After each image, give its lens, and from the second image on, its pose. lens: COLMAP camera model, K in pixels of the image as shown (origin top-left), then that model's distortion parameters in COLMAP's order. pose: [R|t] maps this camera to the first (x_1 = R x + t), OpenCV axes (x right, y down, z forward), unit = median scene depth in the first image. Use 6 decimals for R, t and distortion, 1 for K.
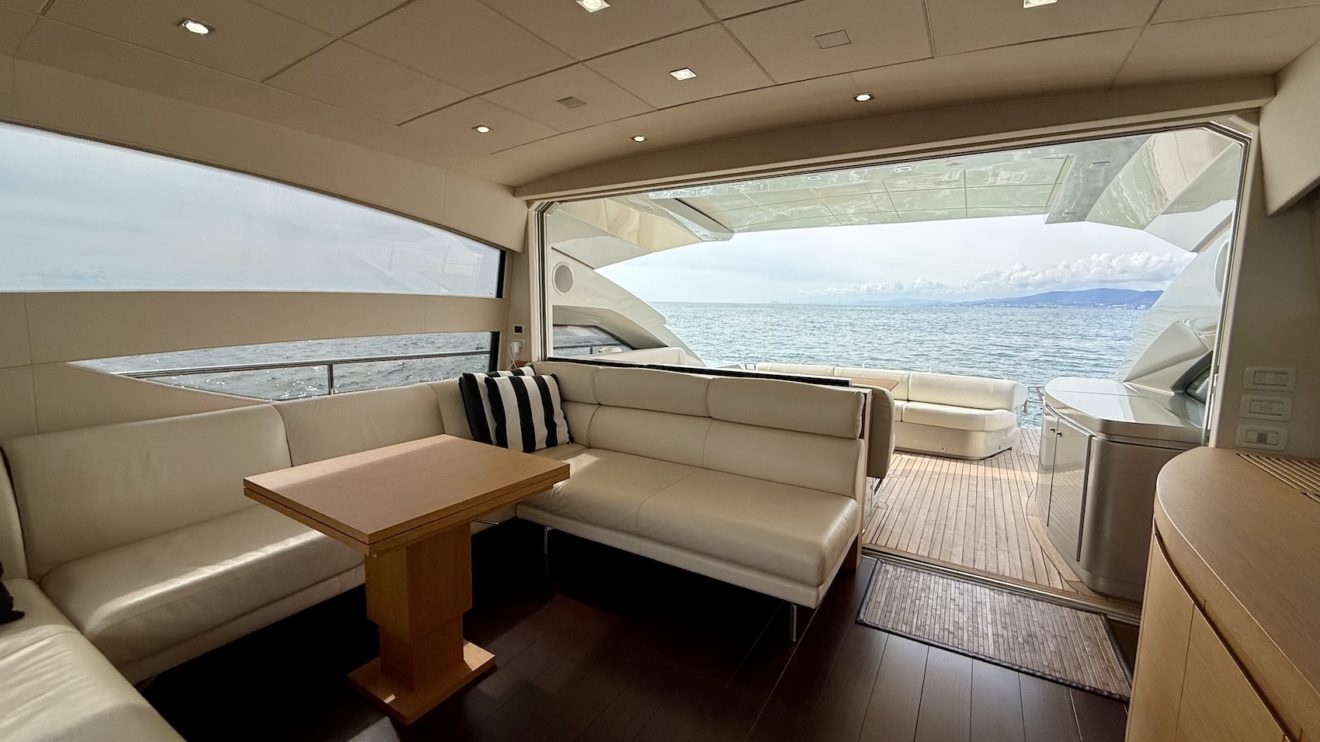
lens RADIAL K [[526.3, 0, 657.5], [0, 526.3, 368.1], [0, 0, 1]] dist [-0.000444, 0.000436]
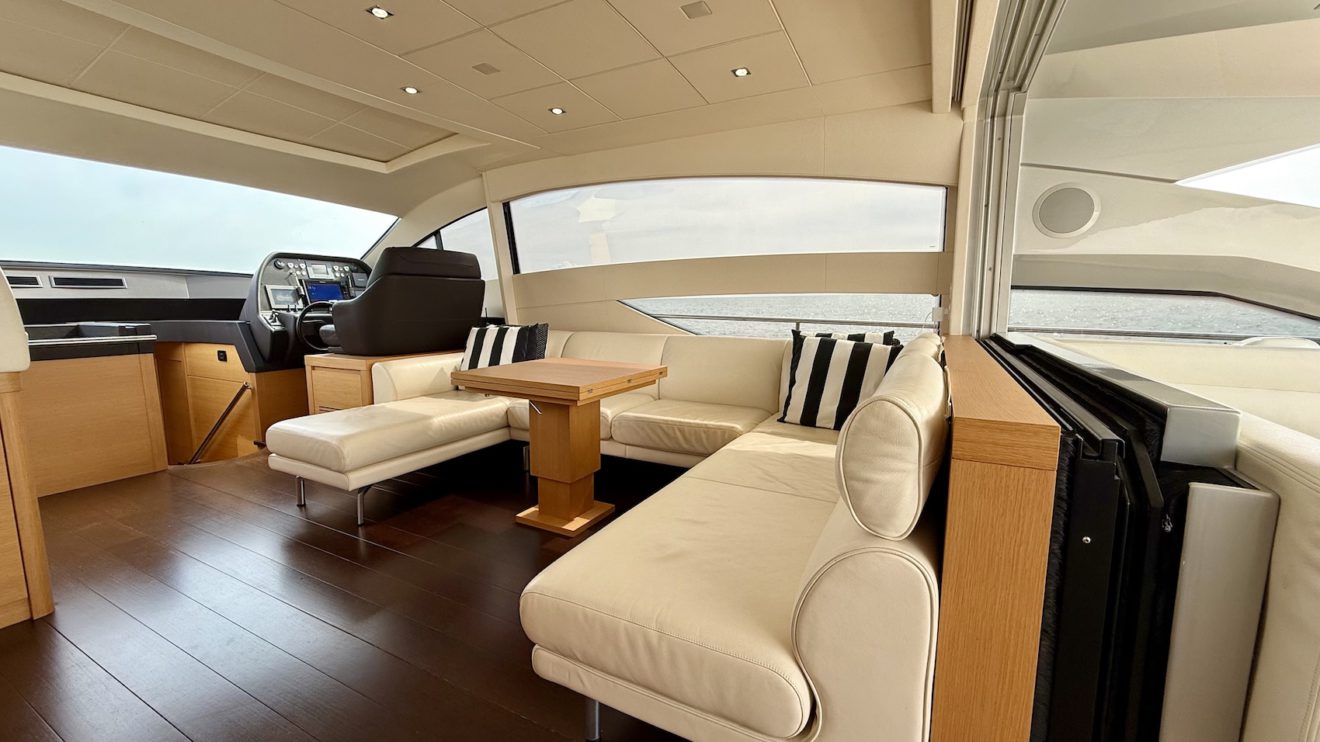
lens RADIAL K [[527.6, 0, 657.3], [0, 527.6, 366.9], [0, 0, 1]] dist [0.000859, 0.000143]
pose [[0.062504, 0.113059, -0.991620, 0.473307], [-0.121668, 0.987016, 0.104865, 0.004968], [0.990601, 0.114094, 0.075449, 0.559990]]
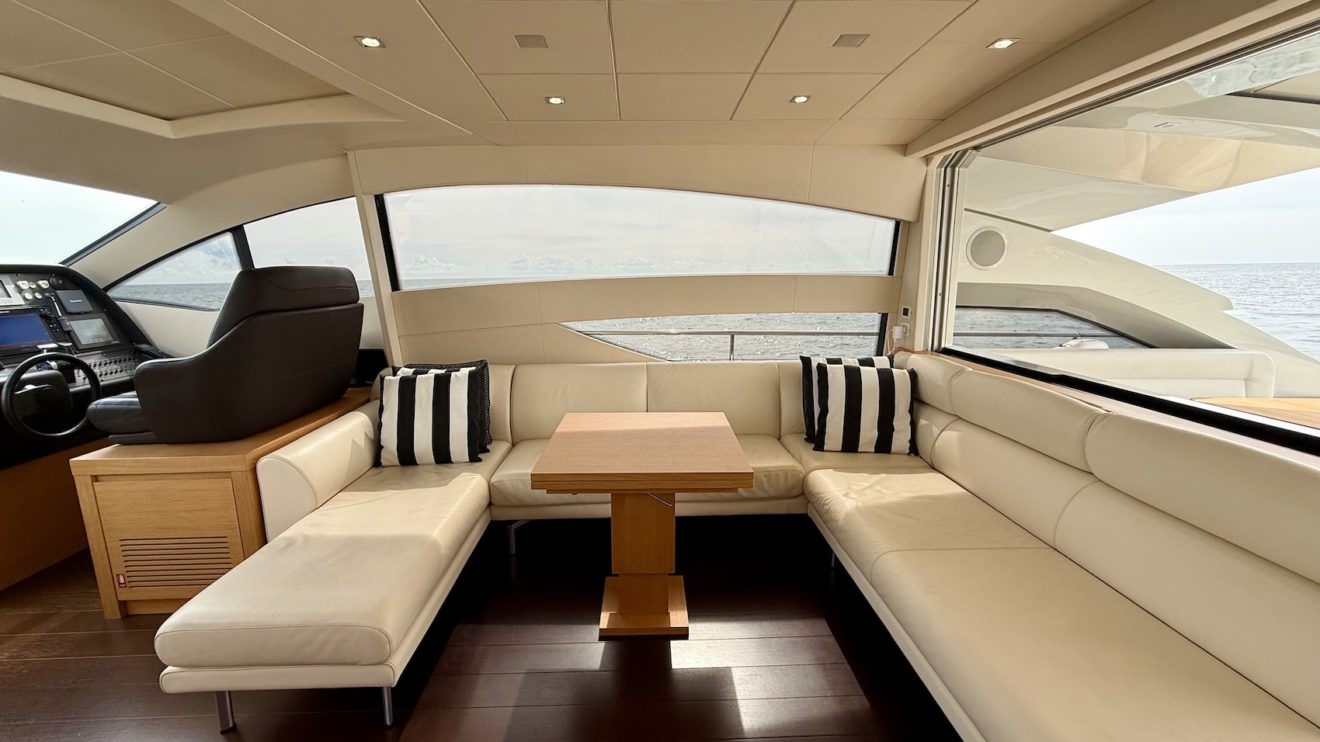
lens RADIAL K [[527.6, 0, 657.3], [0, 527.6, 366.9], [0, 0, 1]] dist [0.000859, 0.000143]
pose [[0.549368, 0.134115, -0.824747, 0.244177], [-0.083944, 0.990900, 0.105218, -0.041415], [0.831353, 0.011429, 0.555627, 0.185763]]
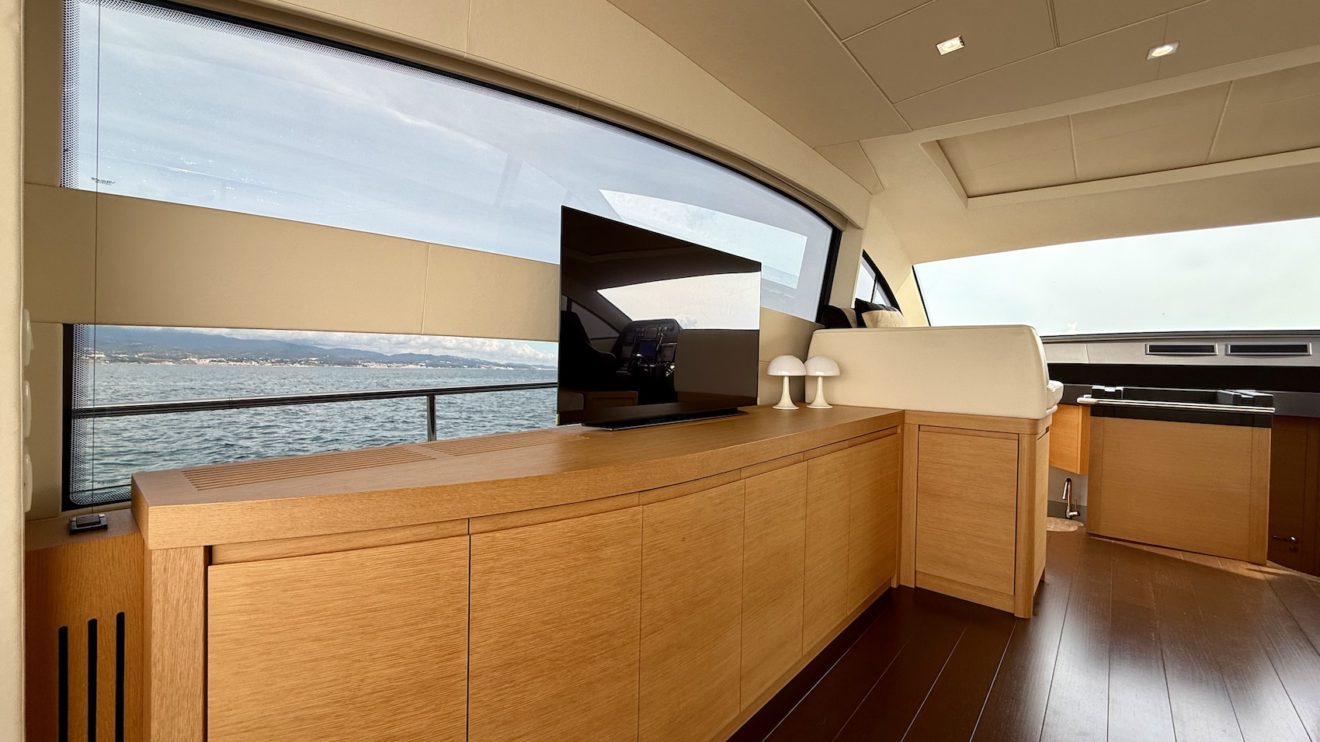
lens RADIAL K [[526.9, 0, 656.0], [0, 526.9, 369.0], [0, 0, 1]] dist [0.001918, 0.000643]
pose [[-0.985468, -0.034940, 0.166228, 0.296170], [-0.011005, 0.989692, 0.142786, -0.007231], [-0.169503, 0.138882, -0.975695, 0.677727]]
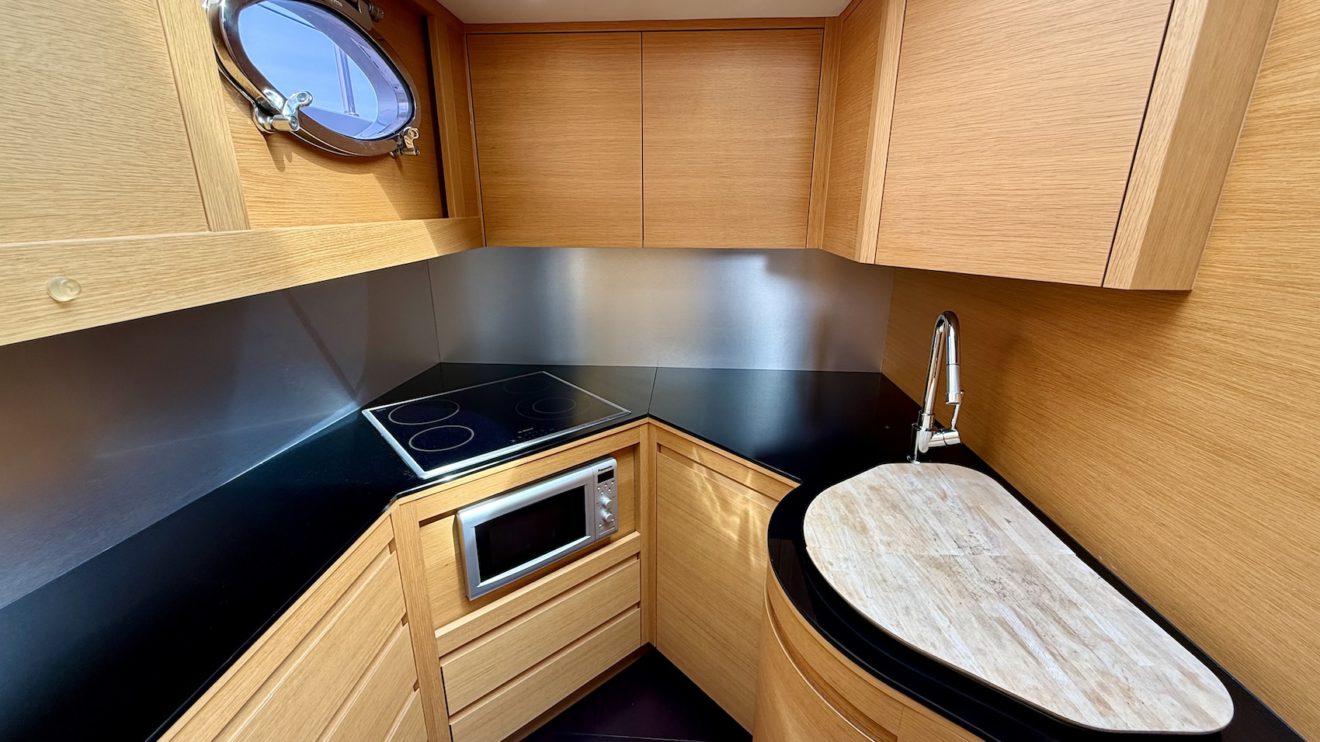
lens RADIAL K [[527.4, 0, 656.1], [0, 527.4, 369.7], [0, 0, 1]] dist [-0.000280, 0.000185]
pose [[-0.882878, 0.128149, -0.451779, -0.154193], [-0.067872, 0.917123, 0.392783, 0.326275], [0.464672, 0.377442, -0.801010, -0.452448]]
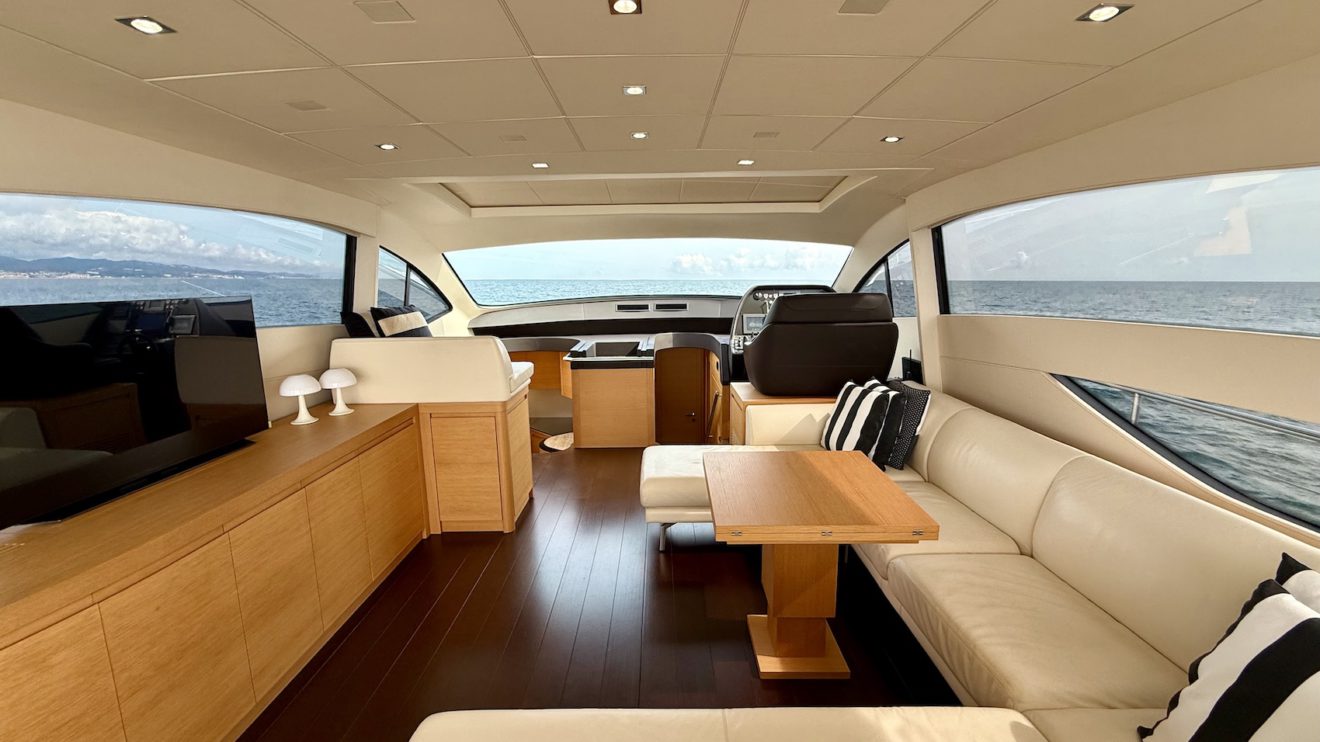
lens RADIAL K [[527.6, 0, 657.3], [0, 527.6, 366.9], [0, 0, 1]] dist [0.000859, 0.000143]
pose [[-0.855489, 0.086422, -0.510559, 0.190052], [-0.059511, 0.963033, 0.262729, -0.165609], [0.514390, 0.255146, -0.818721, 0.849504]]
